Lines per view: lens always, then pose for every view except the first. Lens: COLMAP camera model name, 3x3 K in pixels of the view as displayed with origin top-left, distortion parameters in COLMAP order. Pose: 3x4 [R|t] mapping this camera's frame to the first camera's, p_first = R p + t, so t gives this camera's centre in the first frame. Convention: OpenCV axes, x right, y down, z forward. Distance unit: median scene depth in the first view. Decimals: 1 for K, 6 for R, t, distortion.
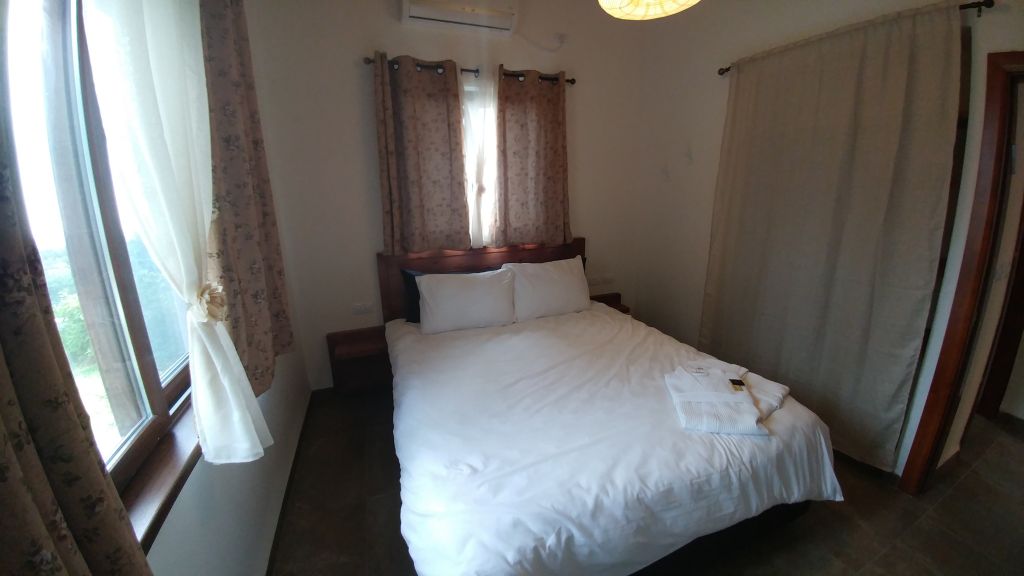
lens RADIAL K [[371.4, 0, 510.3], [0, 371.4, 268.3], [0, 0, 1]] dist [-0.034645, -0.000088]
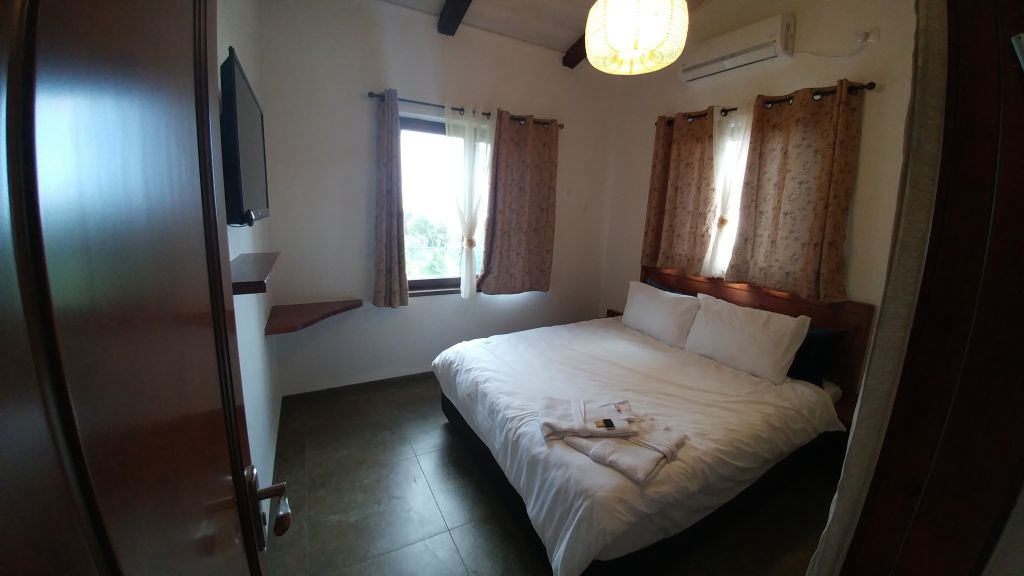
lens RADIAL K [[371.4, 0, 510.3], [0, 371.4, 268.3], [0, 0, 1]] dist [-0.034645, -0.000088]
pose [[0.137870, 0.176636, -0.974572, 0.878572], [-0.262308, 0.955346, 0.136043, -0.077577], [0.955084, 0.236882, 0.178047, 0.309828]]
